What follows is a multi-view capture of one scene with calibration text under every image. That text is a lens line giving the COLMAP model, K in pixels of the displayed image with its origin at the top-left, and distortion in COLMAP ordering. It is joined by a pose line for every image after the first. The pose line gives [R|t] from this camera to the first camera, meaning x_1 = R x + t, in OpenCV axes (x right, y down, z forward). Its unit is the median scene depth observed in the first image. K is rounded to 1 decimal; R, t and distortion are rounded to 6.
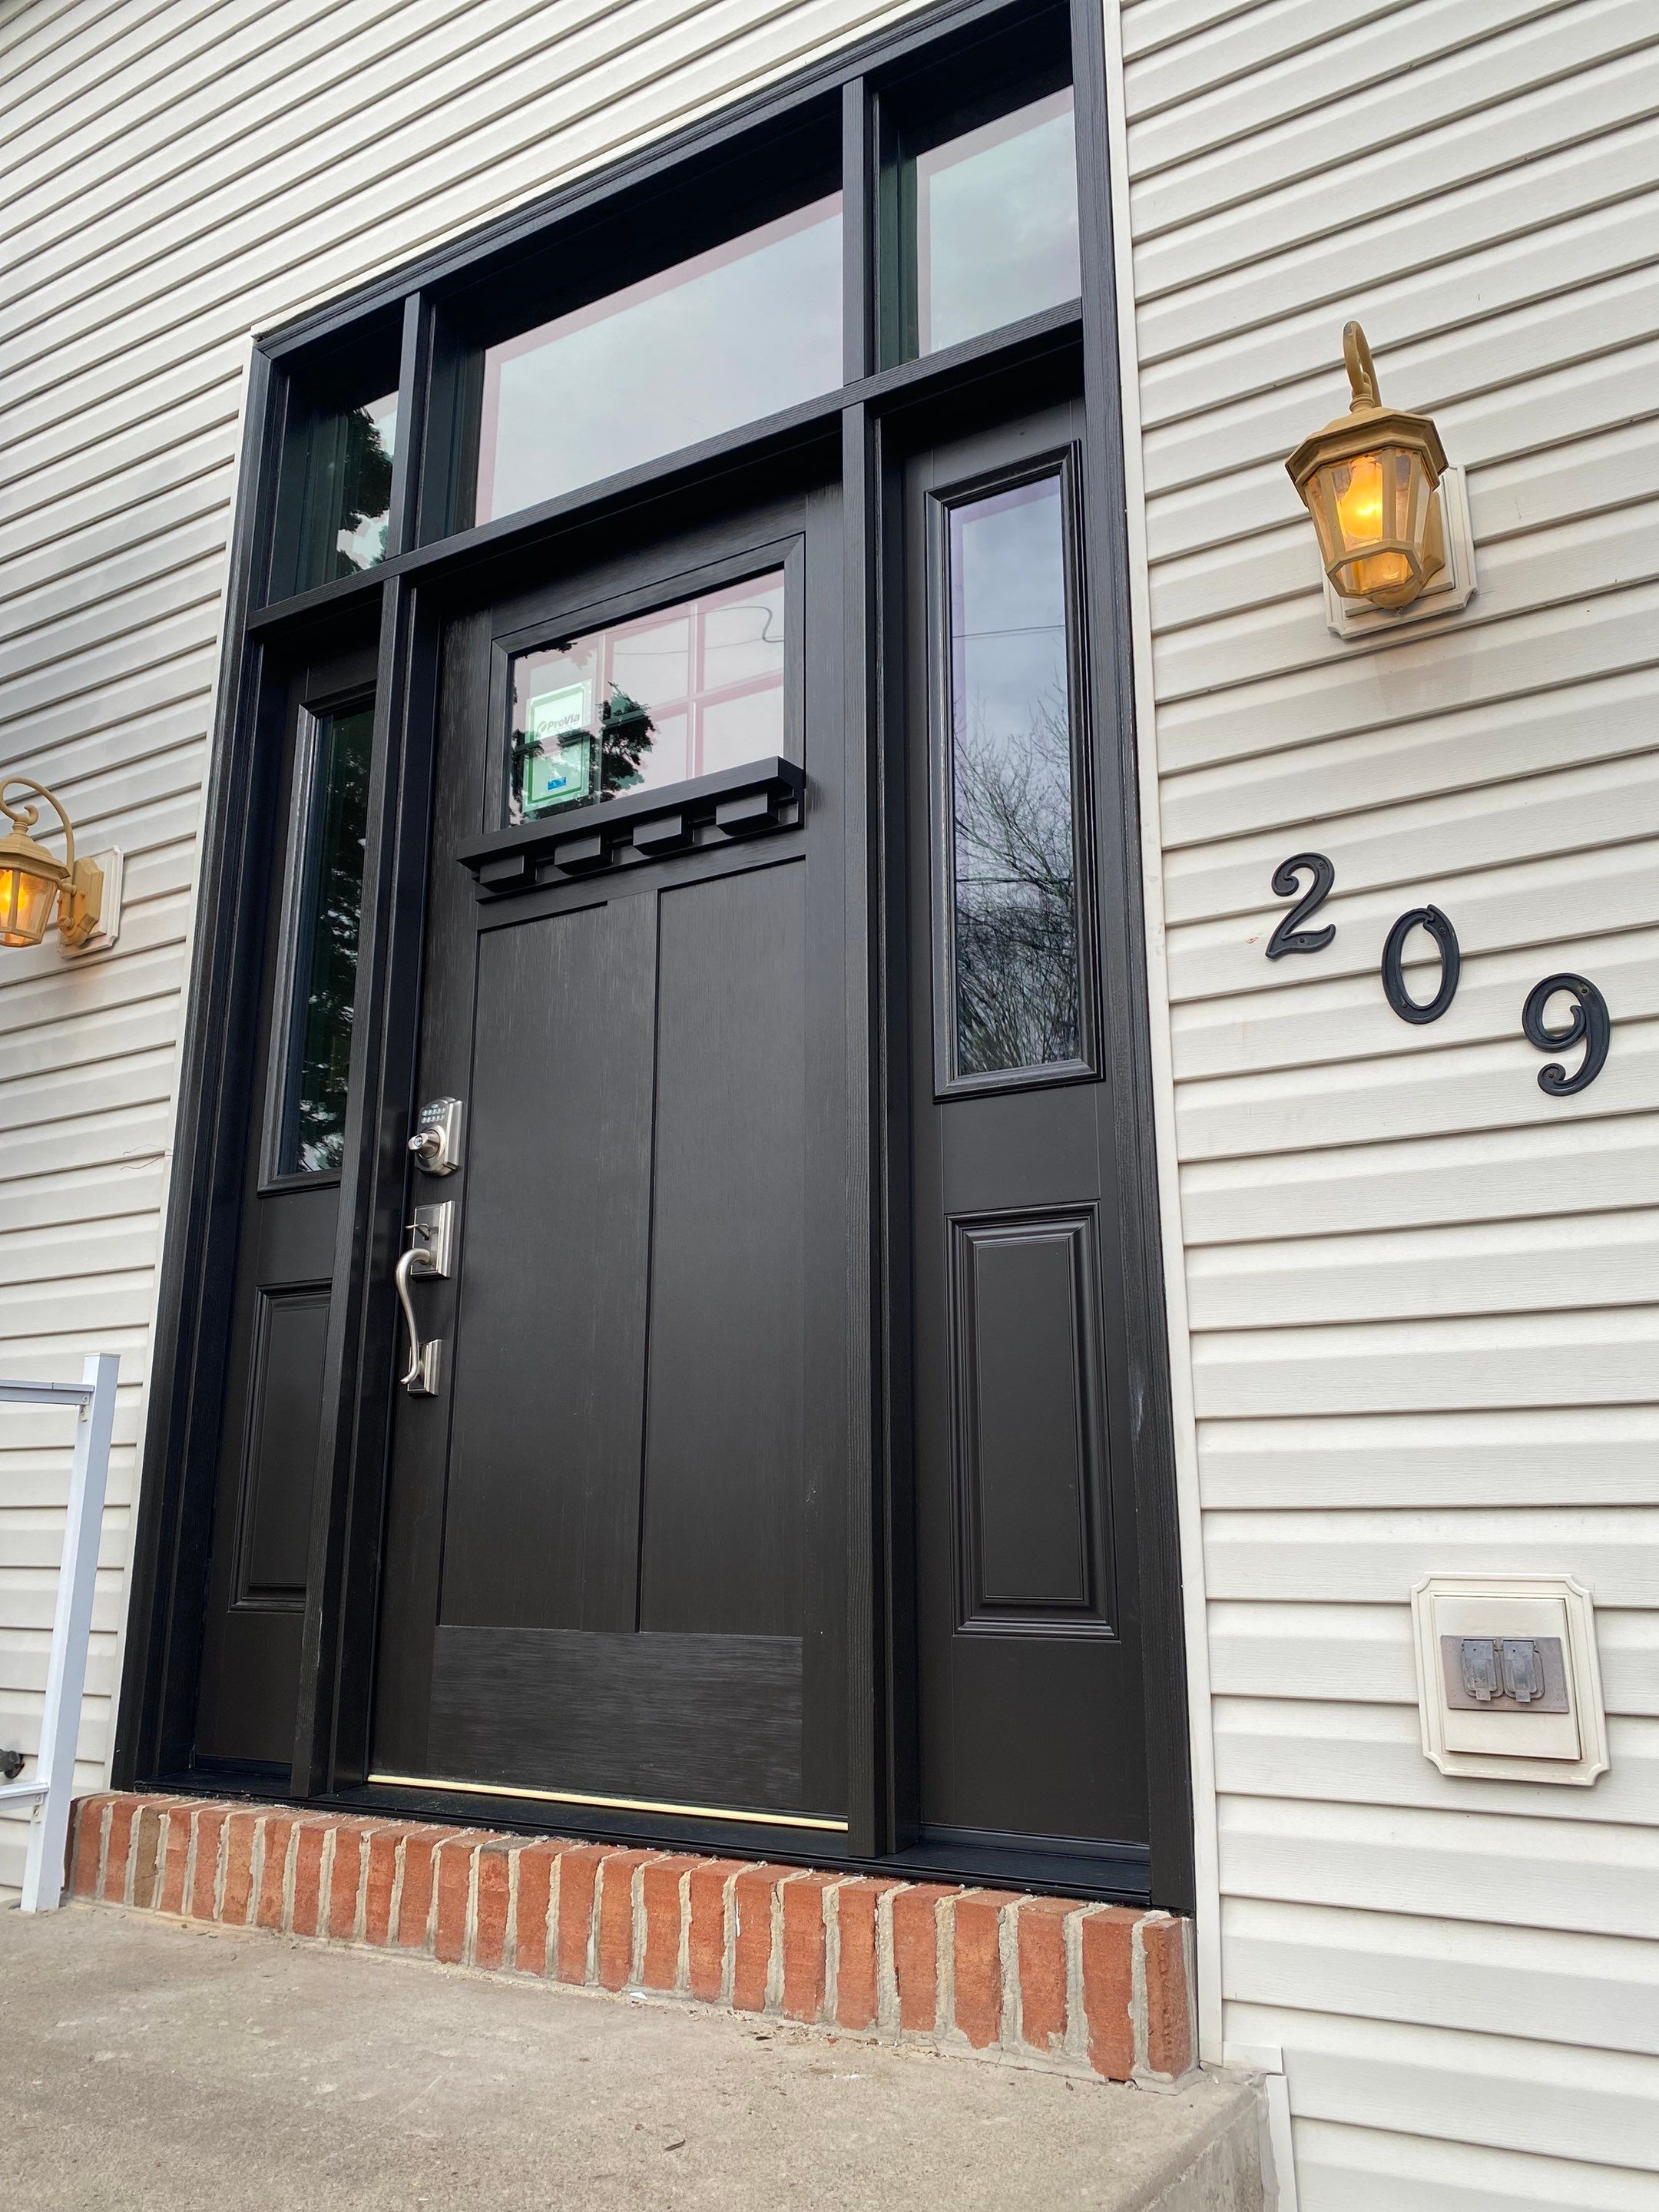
lens RADIAL K [[1681.5, 0, 835.6], [0, 1681.5, 1100.9], [0, 0, 1]] dist [0.025080, -0.029230]
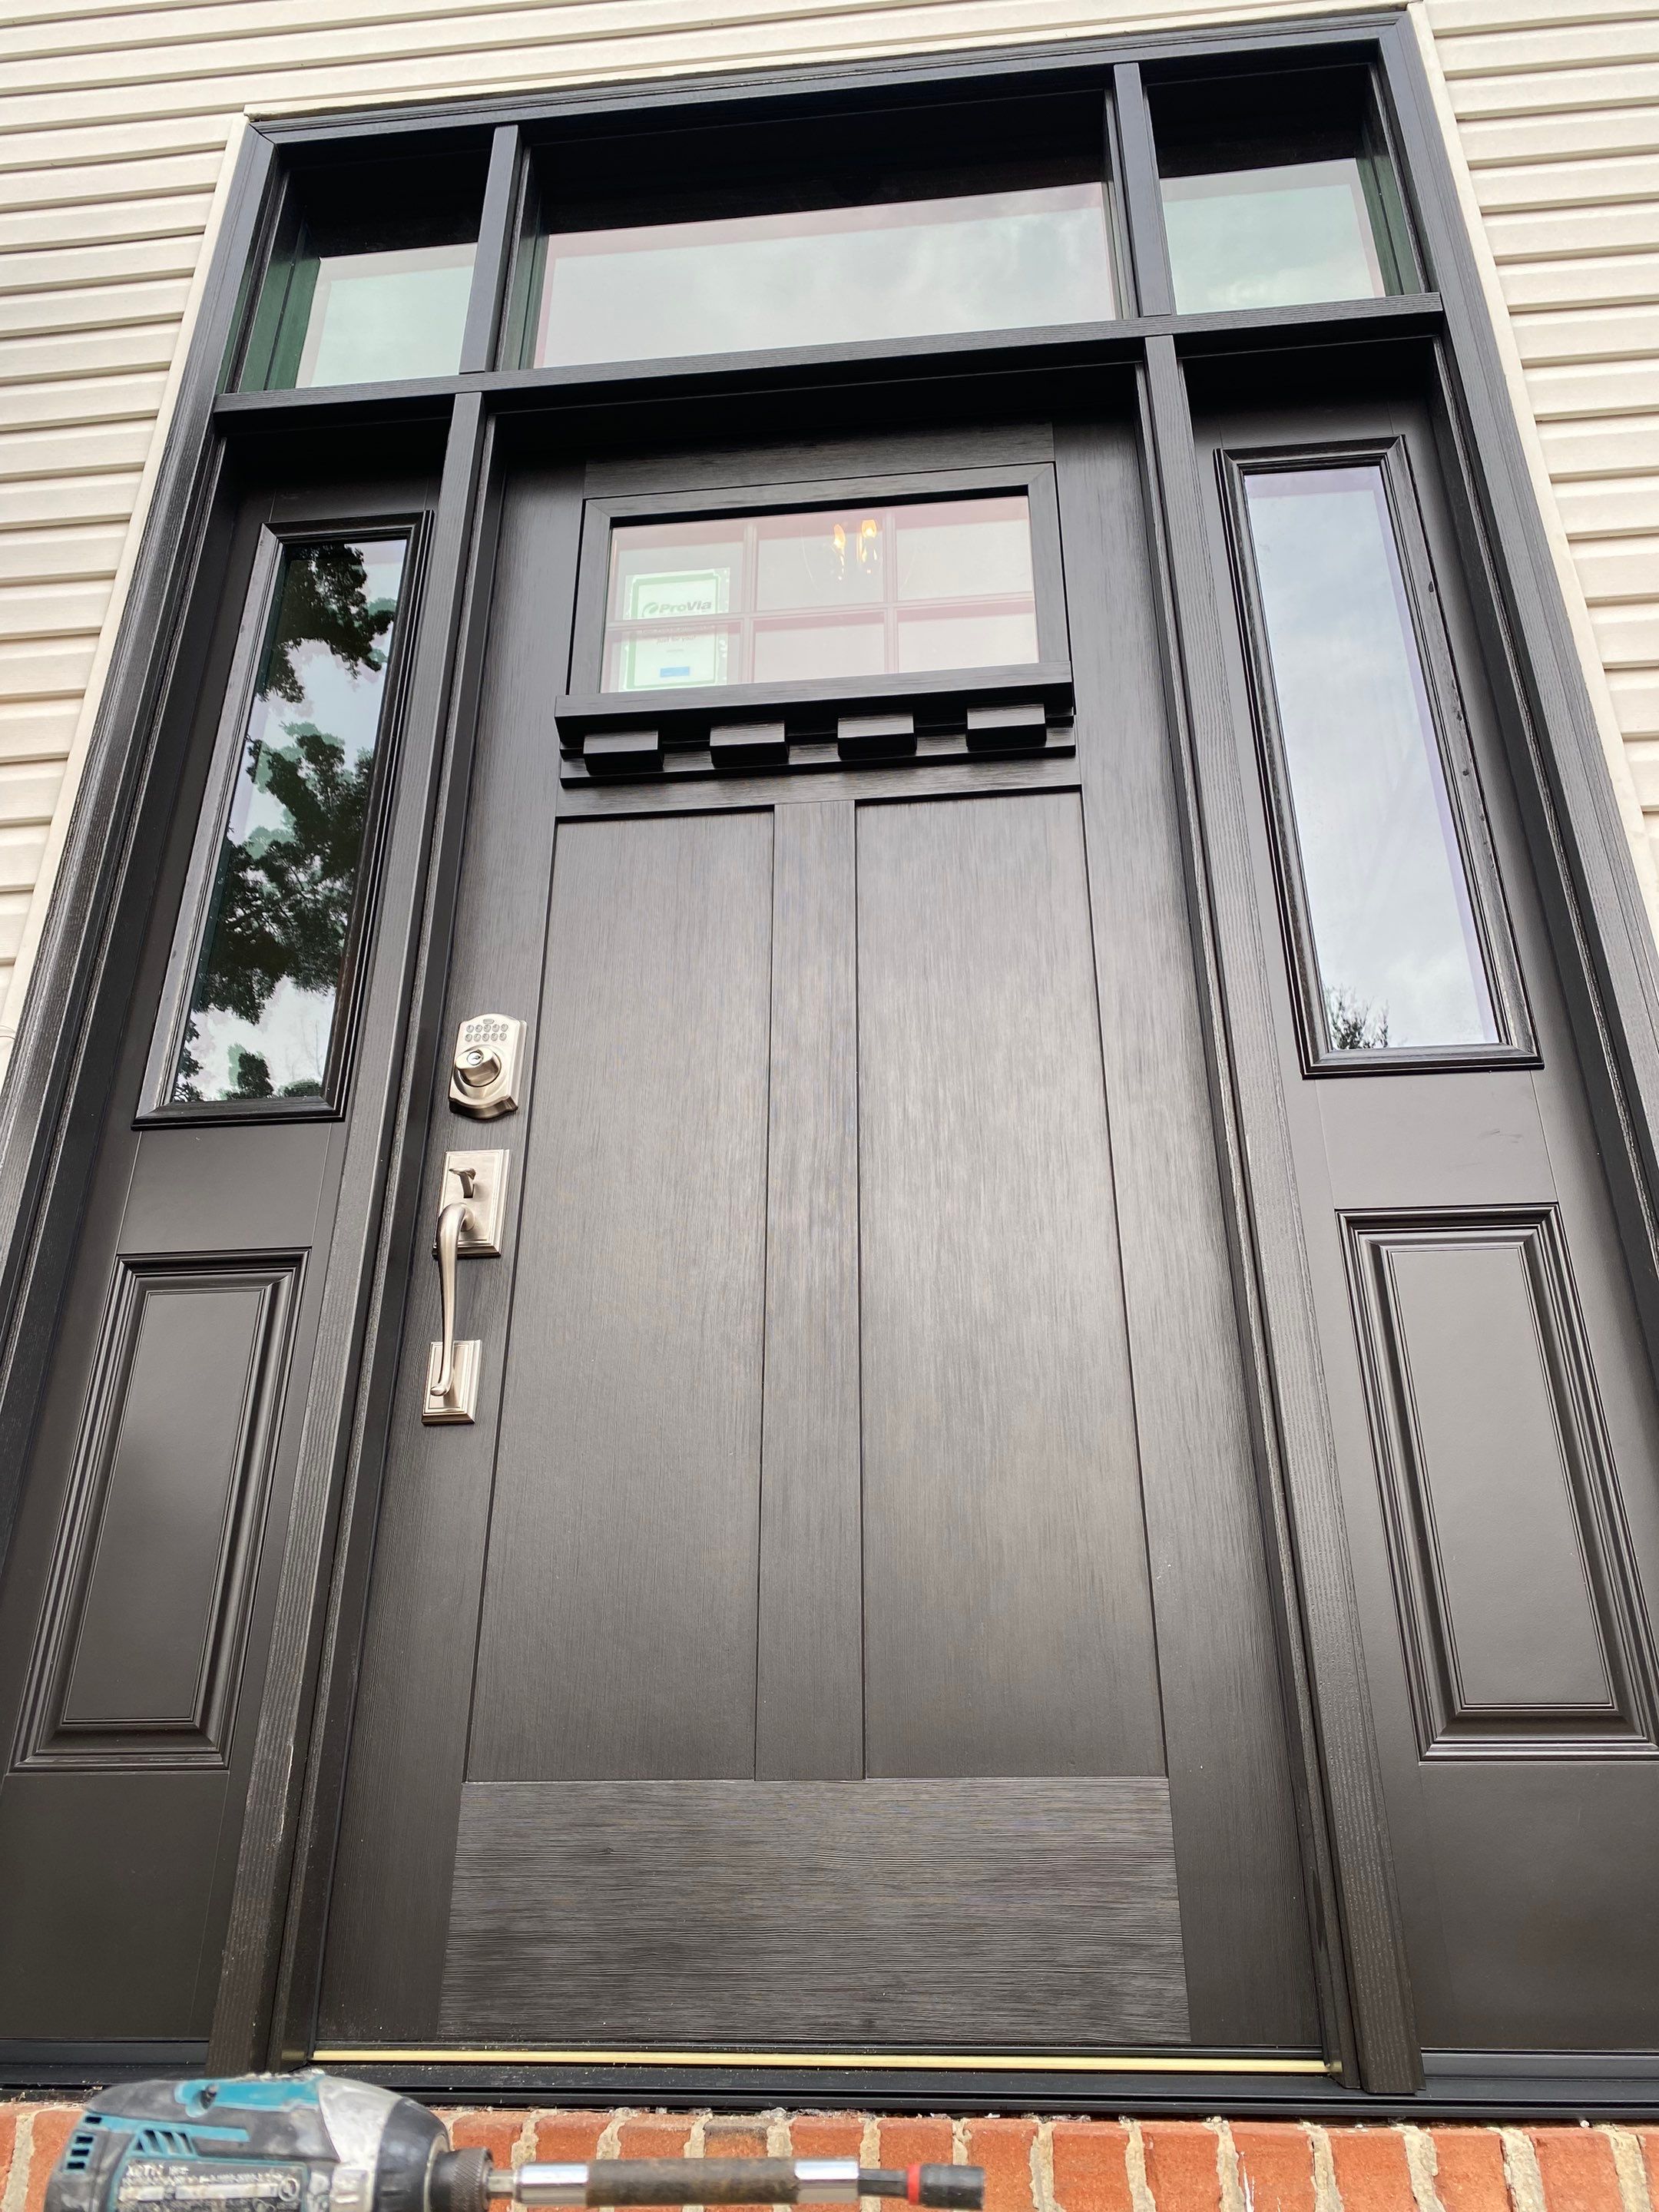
lens RADIAL K [[1681.5, 0, 818.0], [0, 1681.5, 1093.1], [0, 0, 1]] dist [0.025080, -0.029230]
pose [[0.908292, 0.196009, 0.369575, -0.486569], [-0.107110, 0.962956, -0.247476, 0.253596], [-0.404392, 0.185195, 0.895639, 0.422410]]
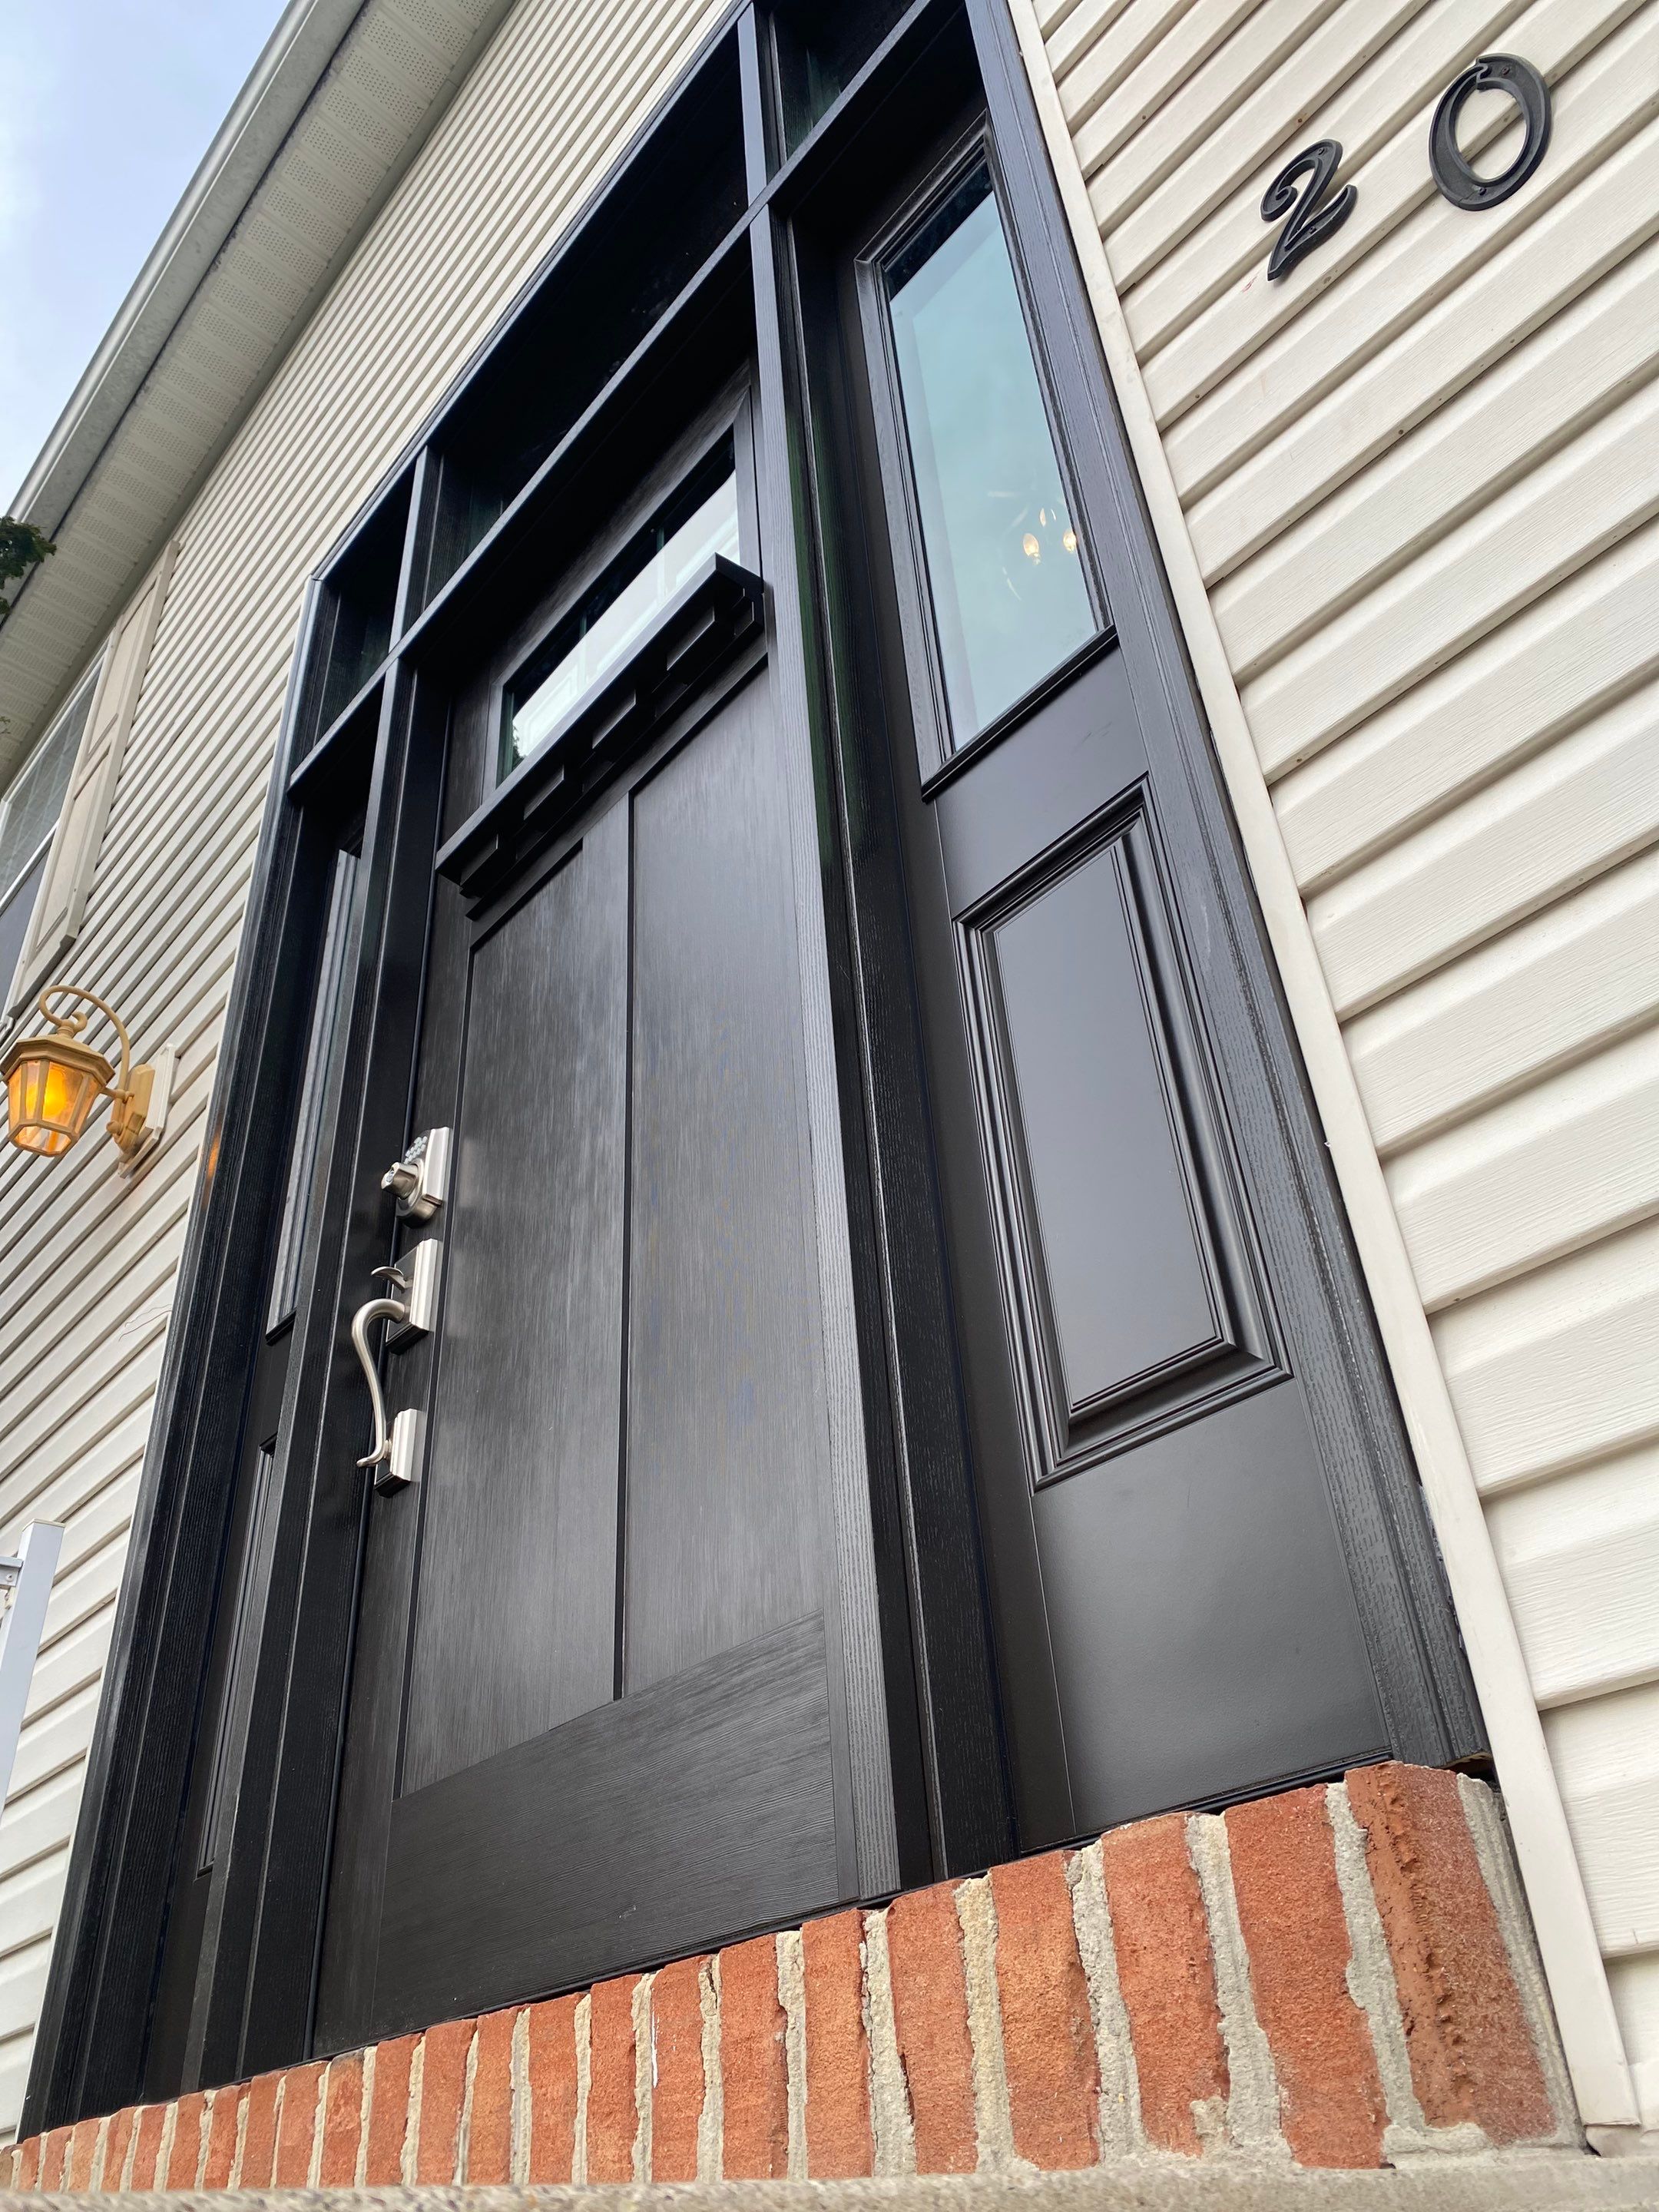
lens RADIAL K [[1681.5, 0, 844.2], [0, 1681.5, 1112.4], [0, 0, 1]] dist [0.025080, -0.029230]
pose [[0.948284, -0.228804, -0.220014, 0.164594], [0.137084, 0.920352, -0.366279, 0.402653], [0.286296, 0.317176, 0.904121, 0.452499]]
